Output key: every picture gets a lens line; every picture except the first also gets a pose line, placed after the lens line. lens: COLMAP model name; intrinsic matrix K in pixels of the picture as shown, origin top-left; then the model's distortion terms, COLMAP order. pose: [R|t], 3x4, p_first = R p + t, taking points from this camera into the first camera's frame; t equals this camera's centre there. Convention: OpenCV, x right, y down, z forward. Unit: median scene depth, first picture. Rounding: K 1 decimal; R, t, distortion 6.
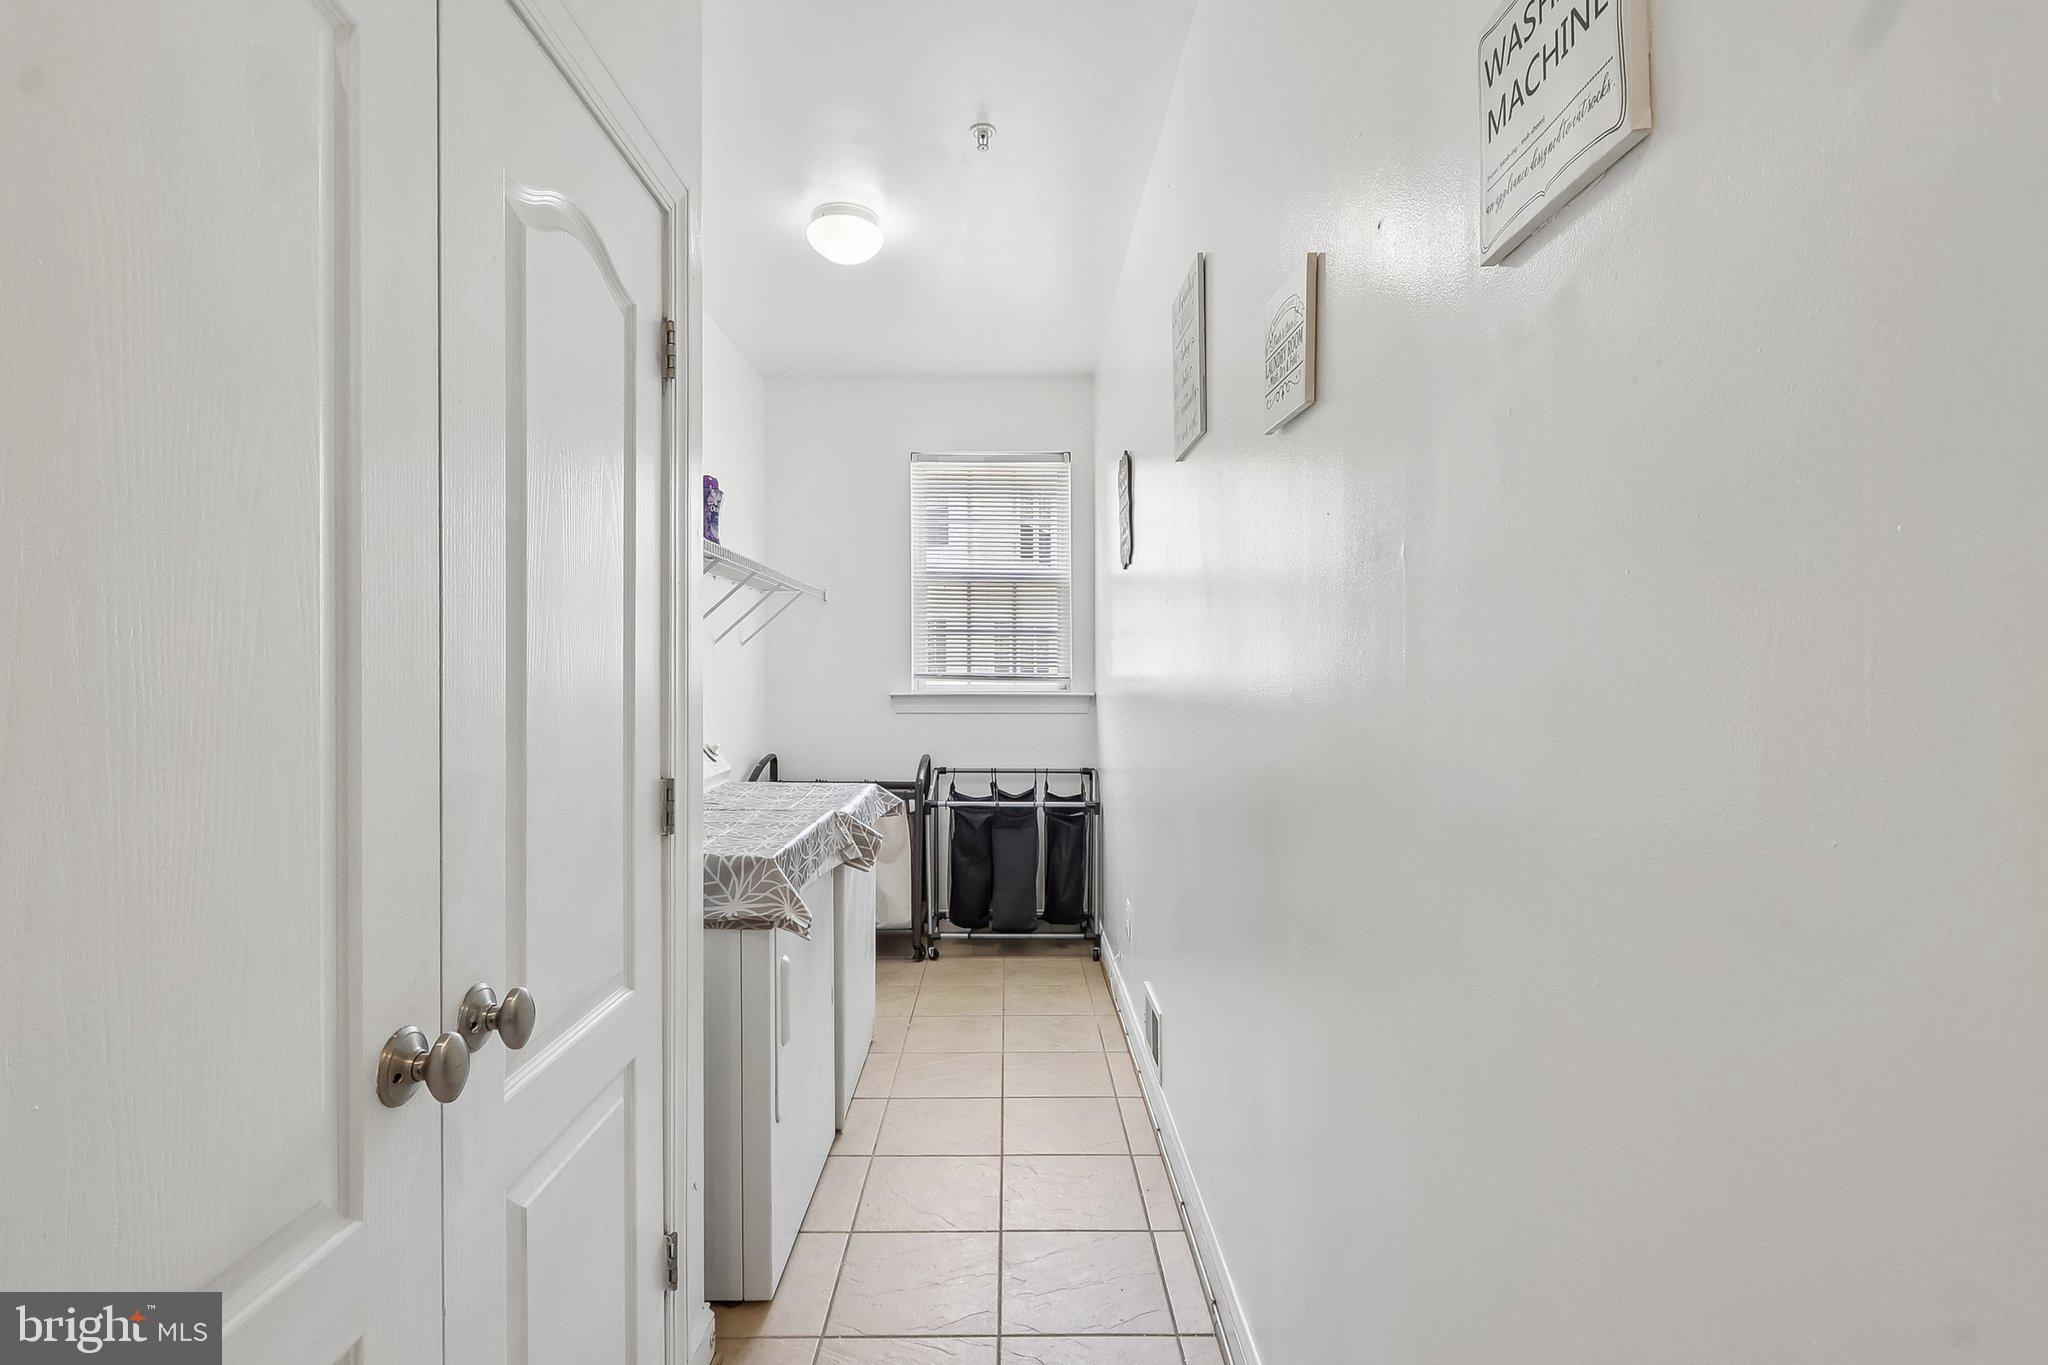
lens RADIAL K [[964.1, 0, 1023.7], [0, 964.1, 676.7], [0, 0, 1]] dist [0.000815, -0.002020]
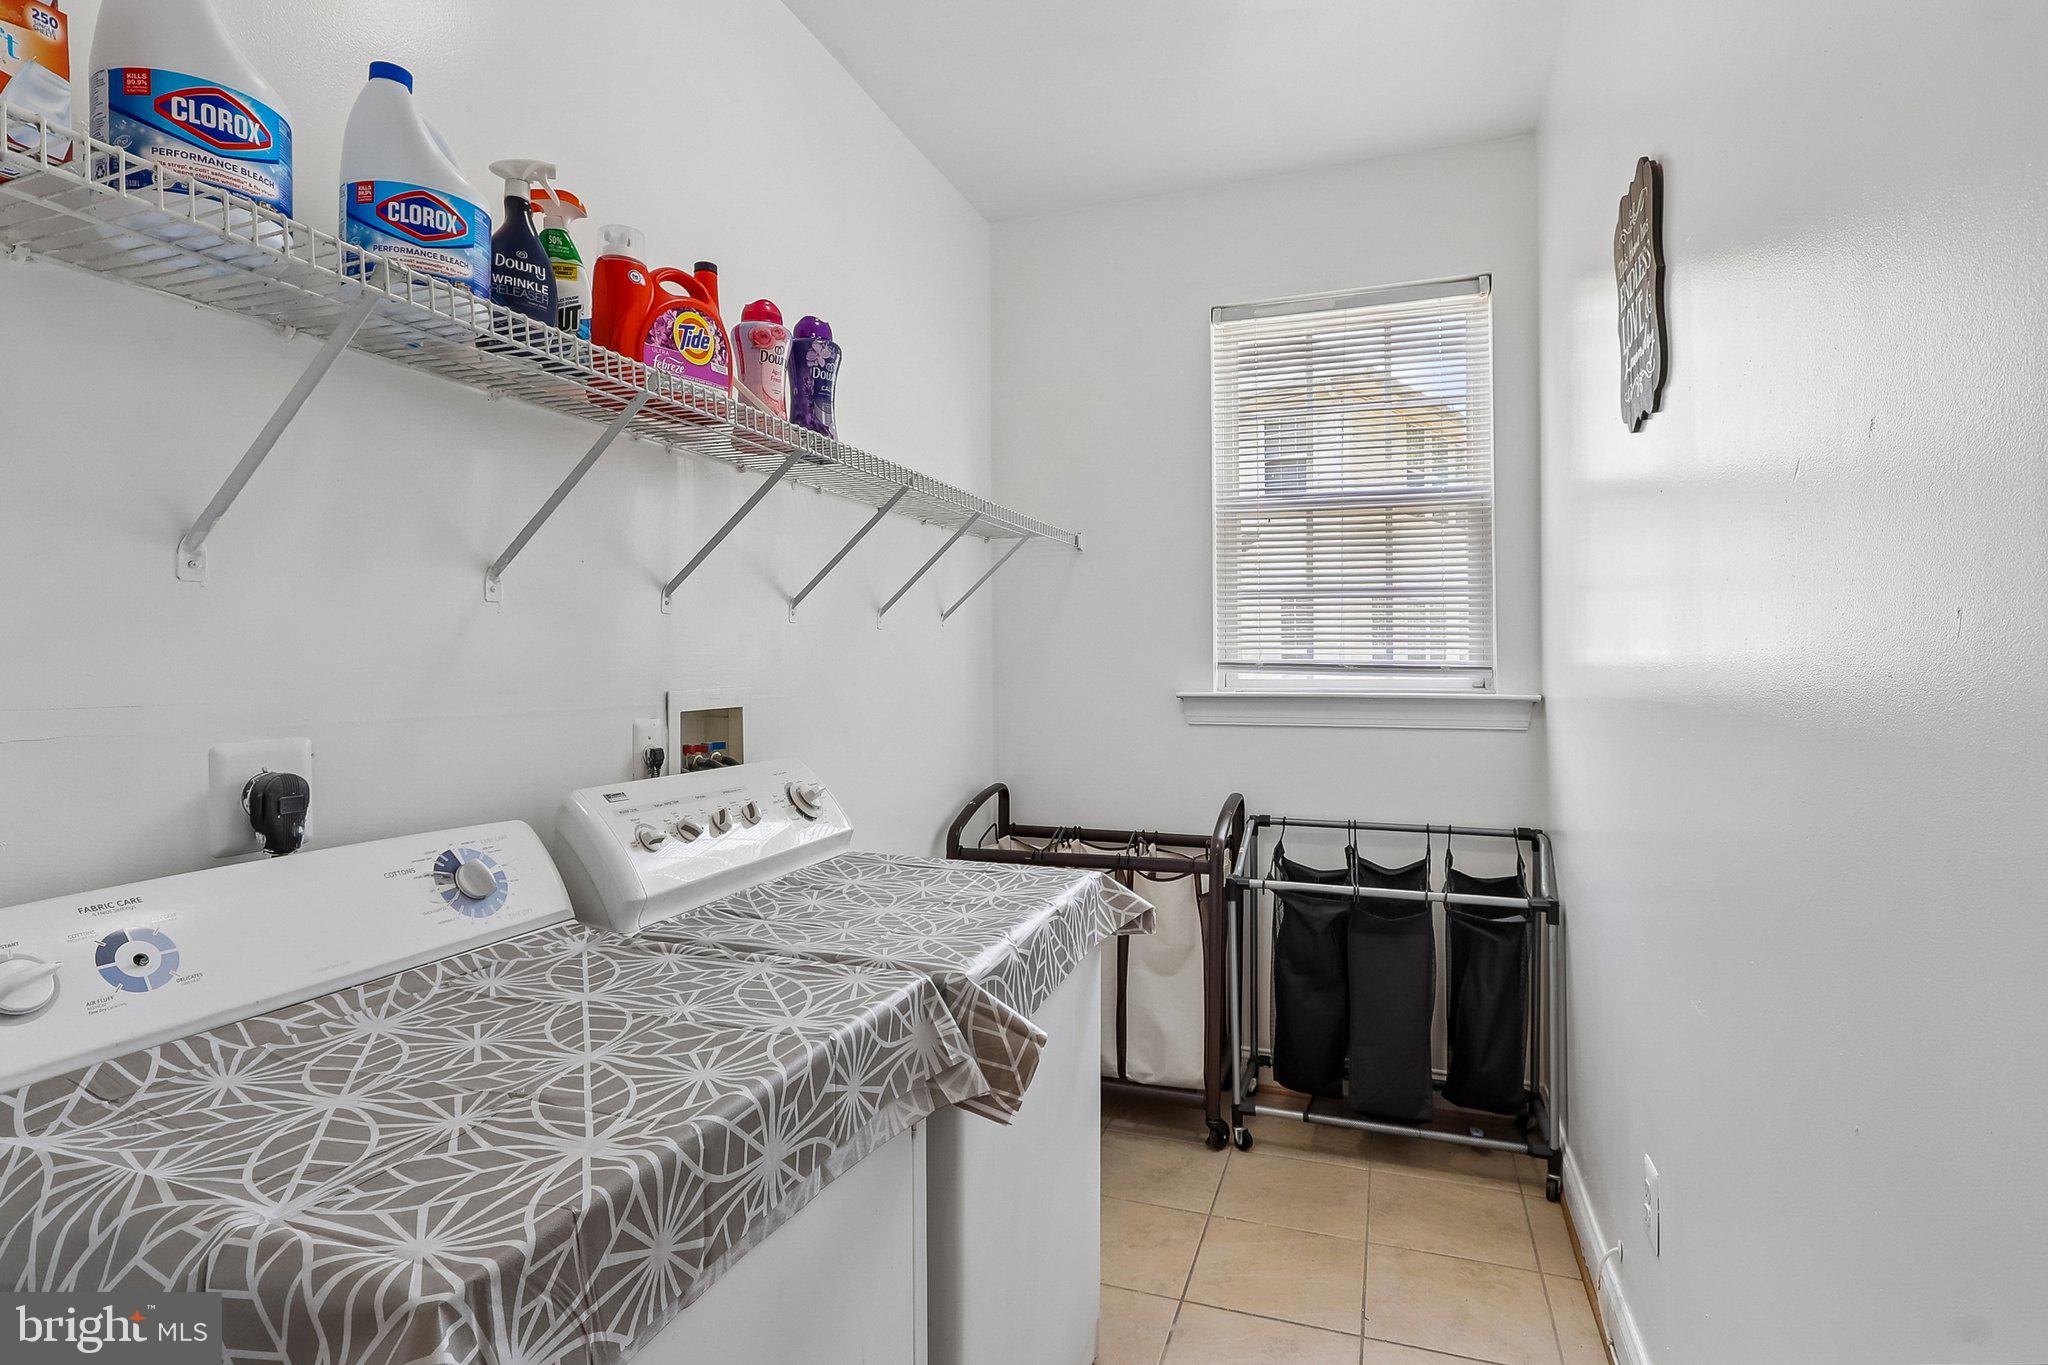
lens RADIAL K [[1040.0, 0, 1007.6], [0, 1040.0, 663.5], [0, 0, 1]] dist [-0.001509, 0.000693]
pose [[0.932244, -0.004956, -0.361797, 0.003444], [0.003341, 0.999981, -0.005088, 0.000913], [0.361816, 0.003534, 0.932243, 0.348521]]
